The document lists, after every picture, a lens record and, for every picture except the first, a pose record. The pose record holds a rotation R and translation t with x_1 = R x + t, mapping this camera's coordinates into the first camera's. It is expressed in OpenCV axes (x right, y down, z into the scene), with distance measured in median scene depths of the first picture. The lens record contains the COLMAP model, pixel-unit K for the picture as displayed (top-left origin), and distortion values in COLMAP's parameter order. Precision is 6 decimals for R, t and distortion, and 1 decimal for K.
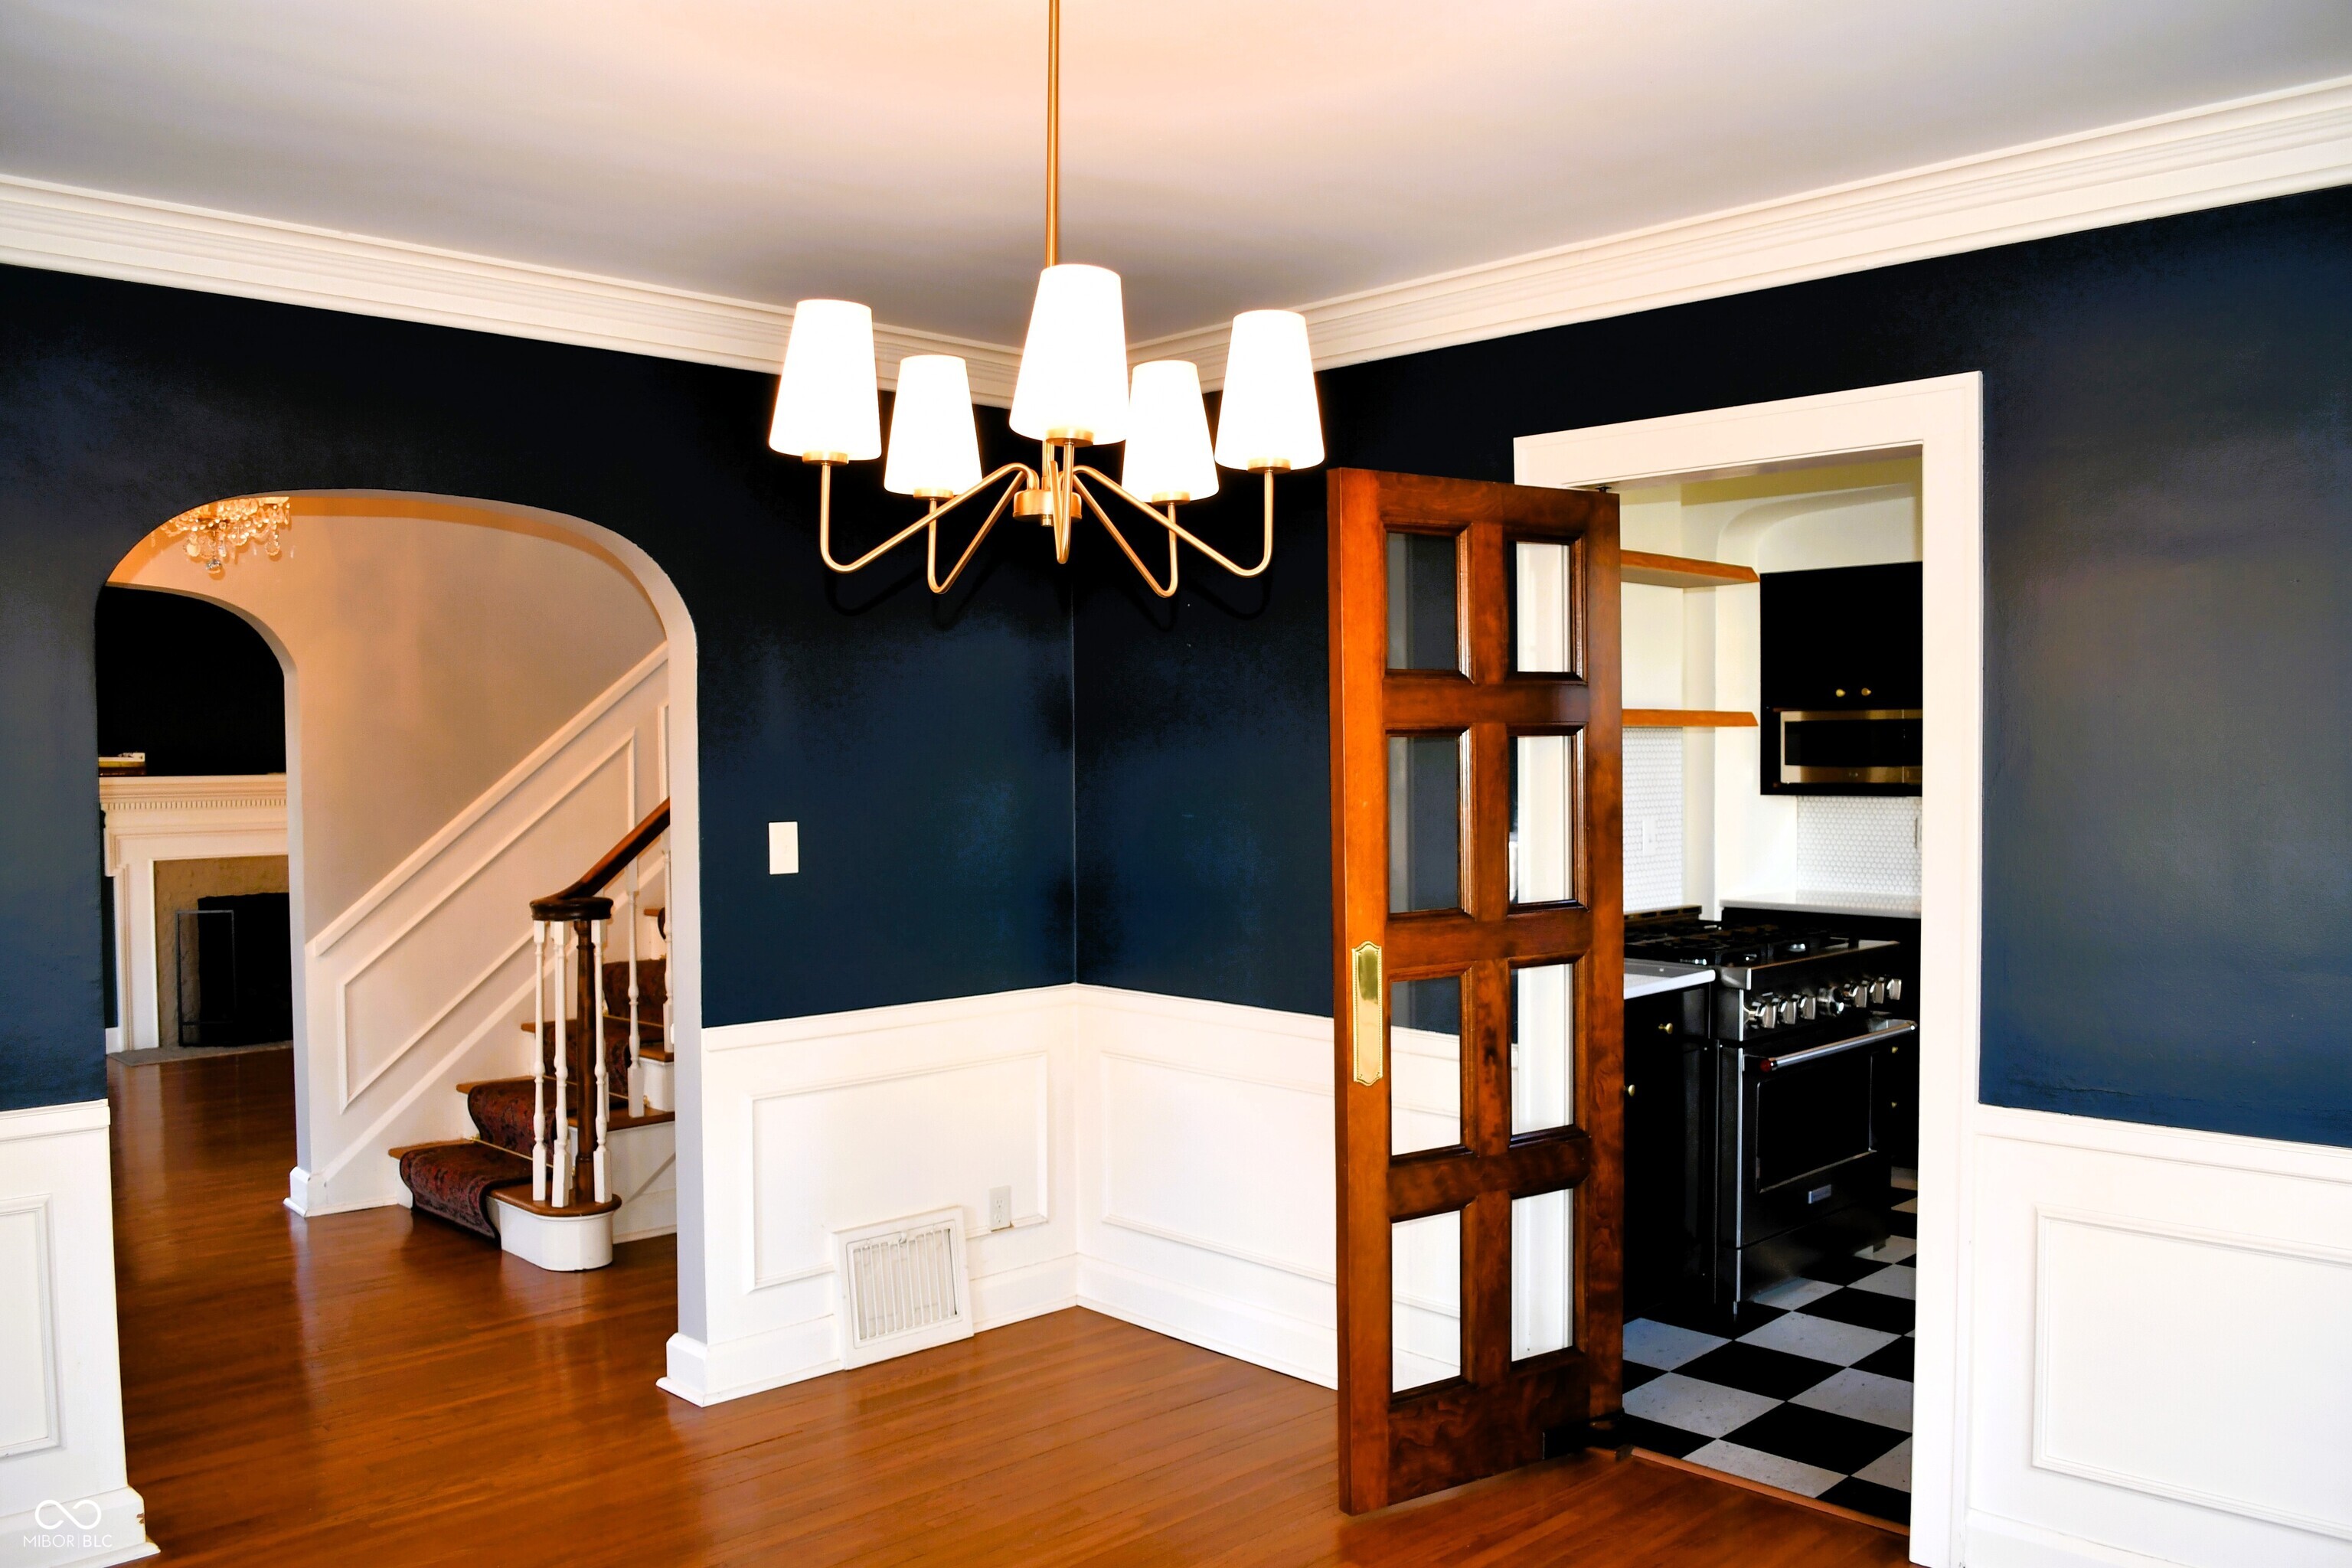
lens RADIAL K [[1895.2, 0, 1176.0], [0, 1895.2, 784.0], [0, 0, 1]] dist [-0.105178, 0.062820]
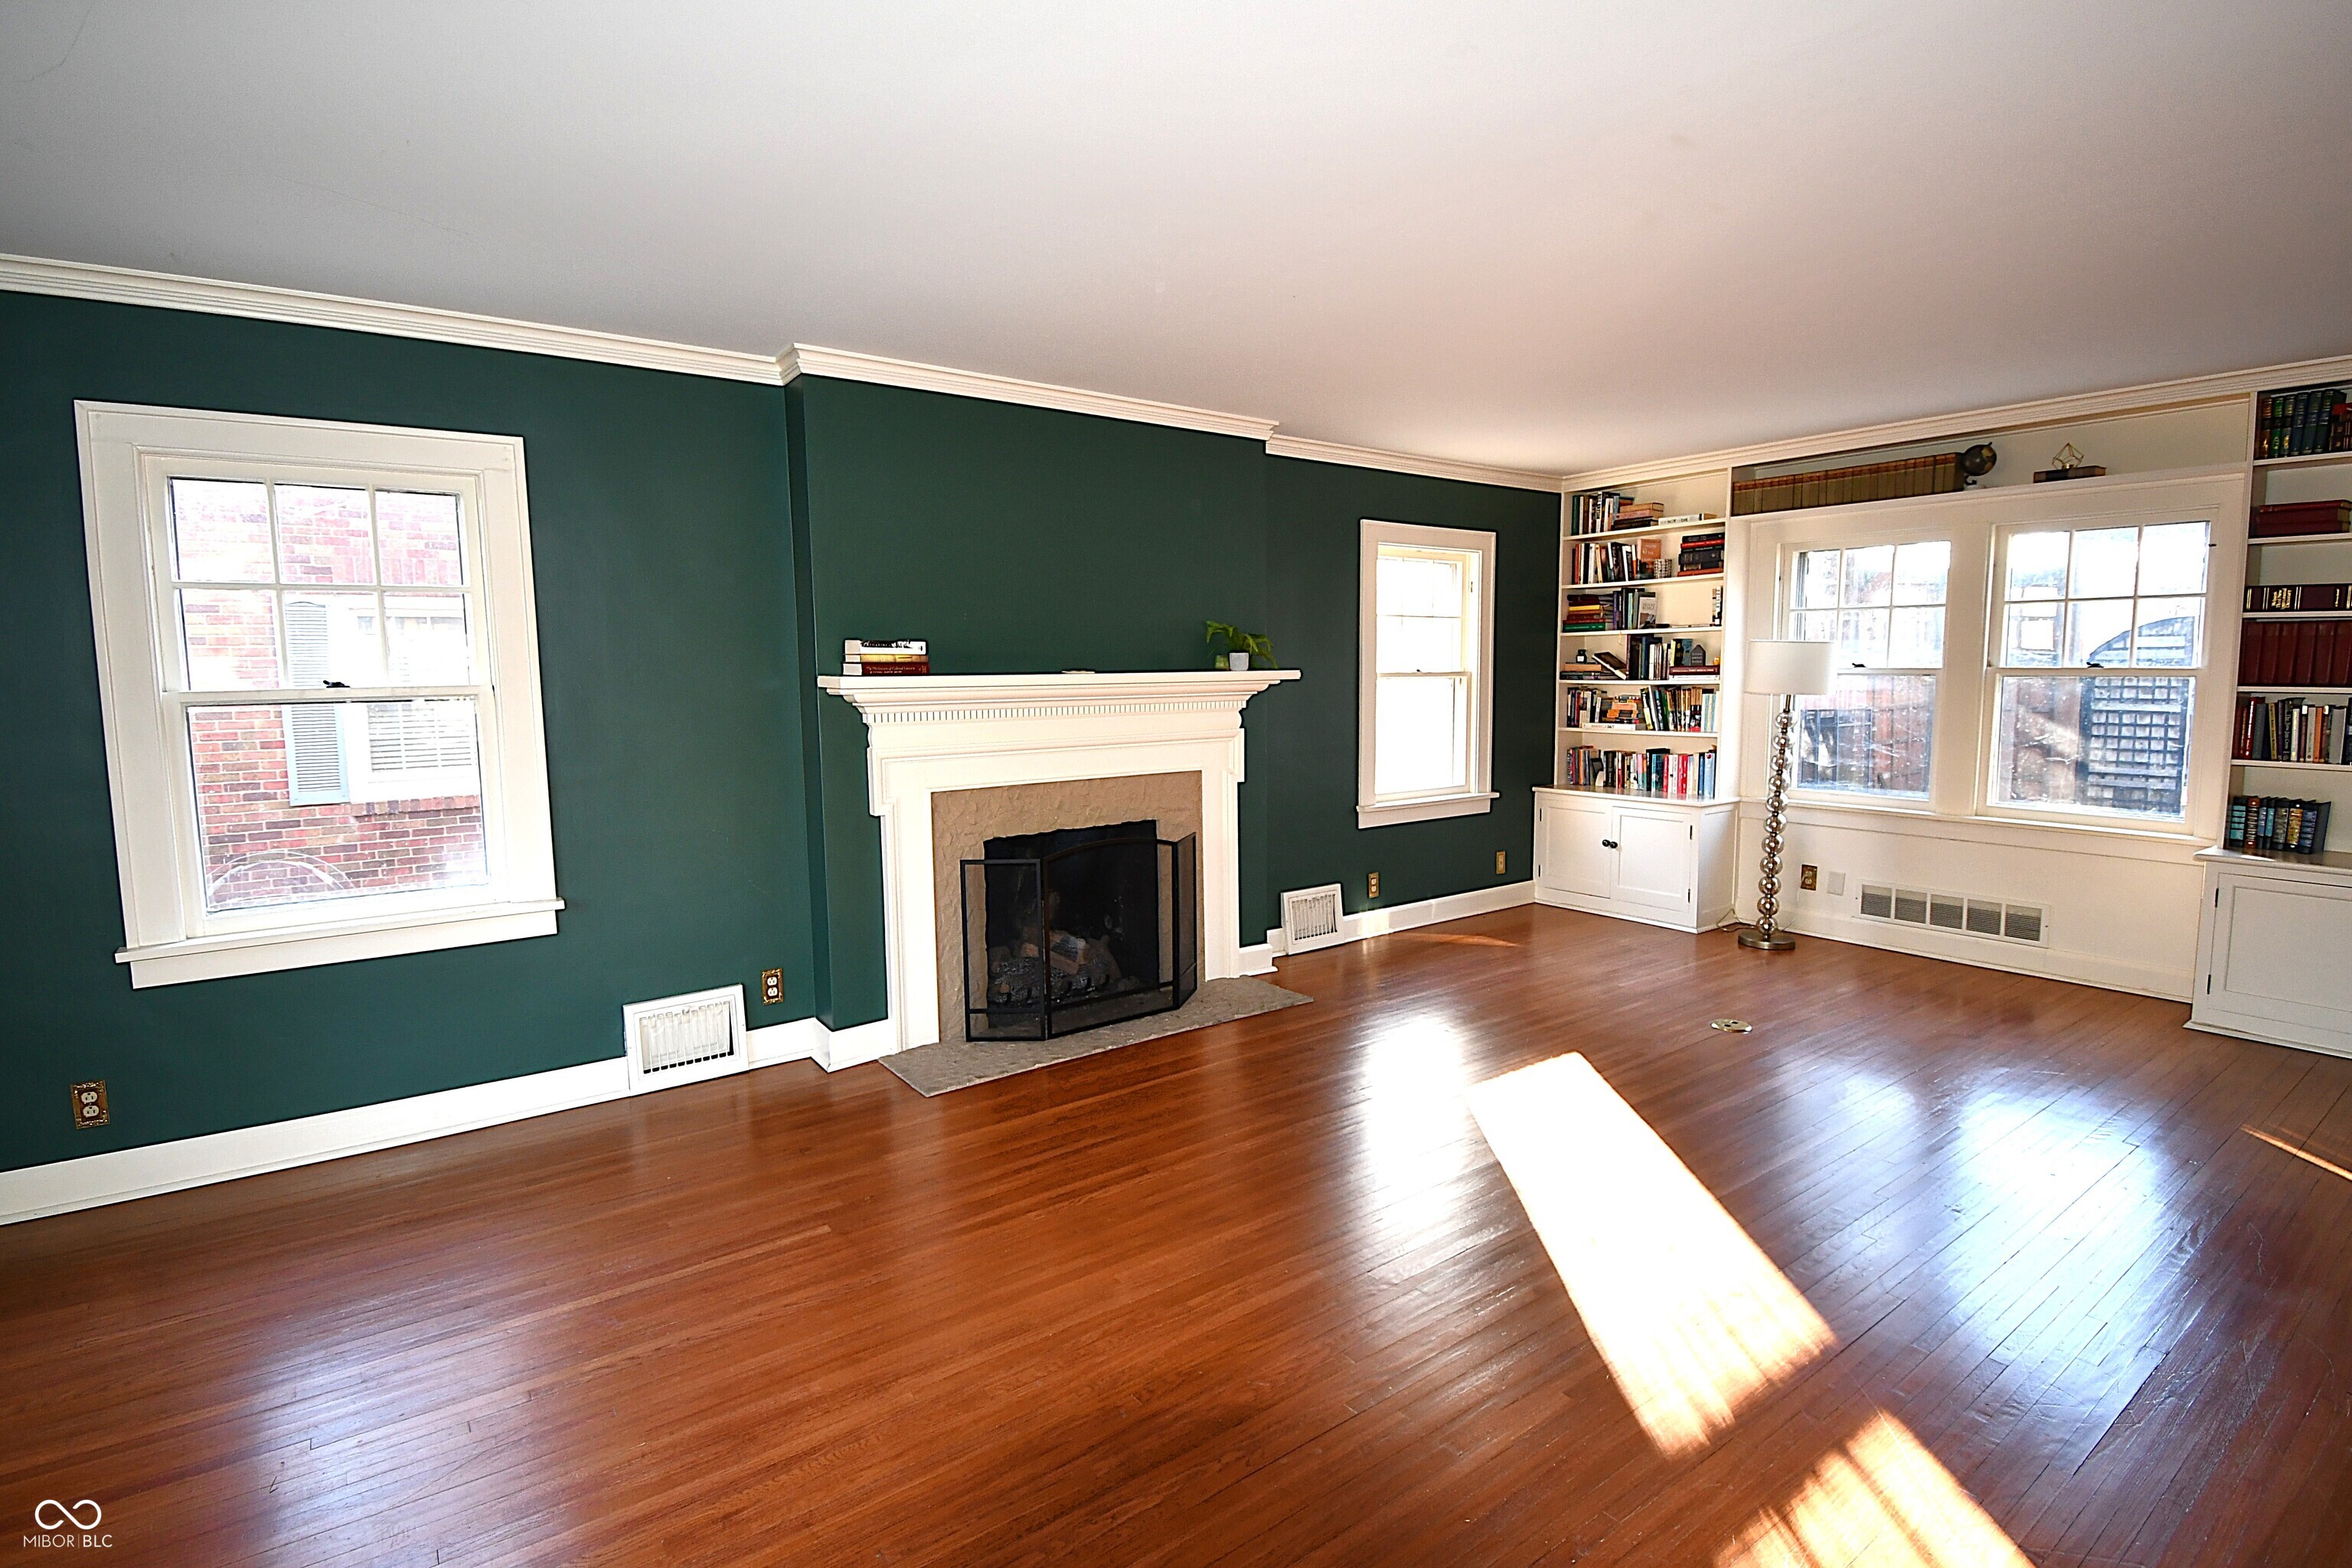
lens RADIAL K [[1174.0, 0, 1231.0], [0, 1174.0, 782.0], [0, 0, 1]] dist [0.000284, -0.012921]
pose [[0.993847, 0.019723, -0.108993, -0.594920], [-0.009917, 0.995912, 0.089788, -0.007696], [0.110319, -0.088155, 0.989979, 0.856614]]
